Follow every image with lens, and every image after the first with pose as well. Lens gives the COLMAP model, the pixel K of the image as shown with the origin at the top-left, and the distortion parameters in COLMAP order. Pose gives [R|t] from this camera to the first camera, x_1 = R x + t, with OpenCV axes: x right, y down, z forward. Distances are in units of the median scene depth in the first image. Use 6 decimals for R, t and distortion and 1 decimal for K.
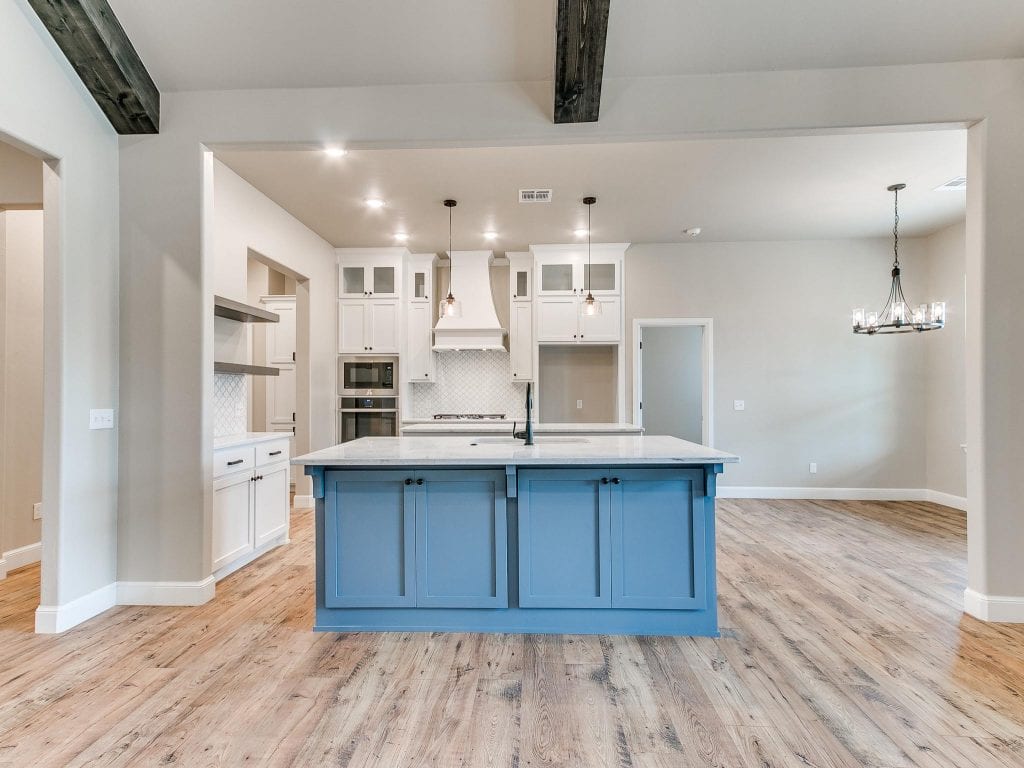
lens RADIAL K [[518.5, 0, 505.1], [0, 518.5, 387.9], [0, 0, 1]] dist [0.025277, 0.000214]
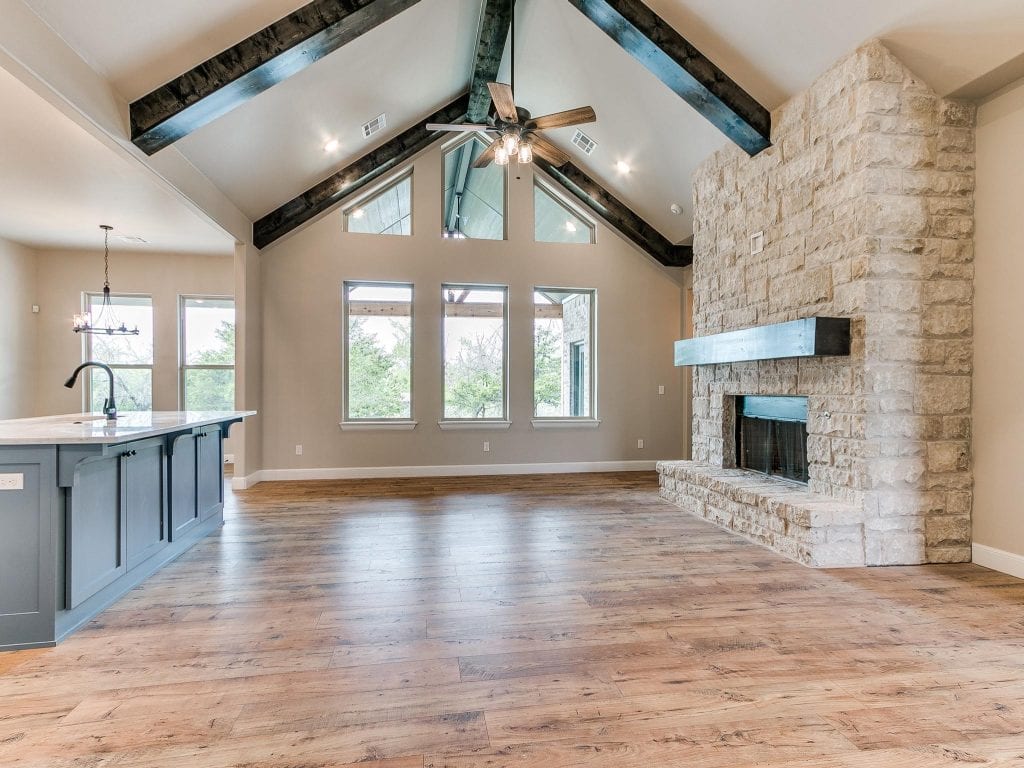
lens RADIAL K [[524.7, 0, 506.5], [0, 524.7, 391.0], [0, 0, 1]] dist [0.010870, -0.000311]
pose [[-0.210146, -0.009278, 0.977626, -1.585053], [-0.006419, 0.999947, 0.008110, 0.045963], [-0.977649, -0.004571, -0.210194, 0.547235]]
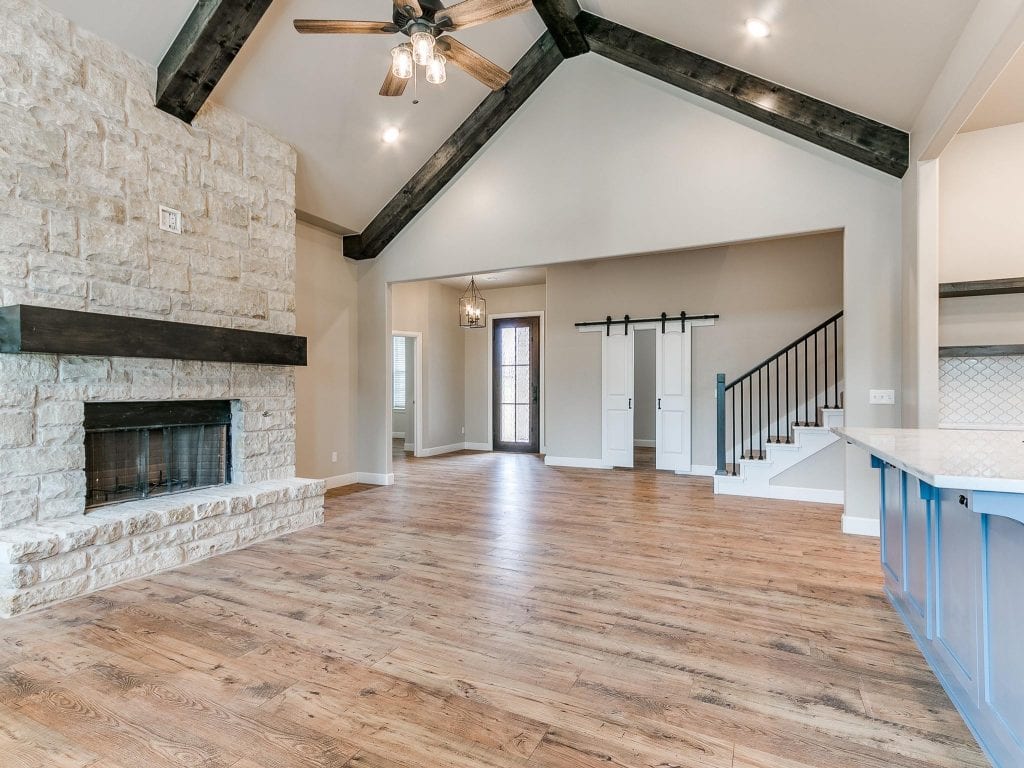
lens RADIAL K [[524.7, 0, 506.5], [0, 524.7, 391.0], [0, 0, 1]] dist [0.010870, -0.000311]
pose [[-0.401046, 0.002067, -0.916056, 1.138941], [0.006422, 0.999979, -0.000555, 0.049420], [0.916035, -0.006106, -0.401051, 0.843861]]
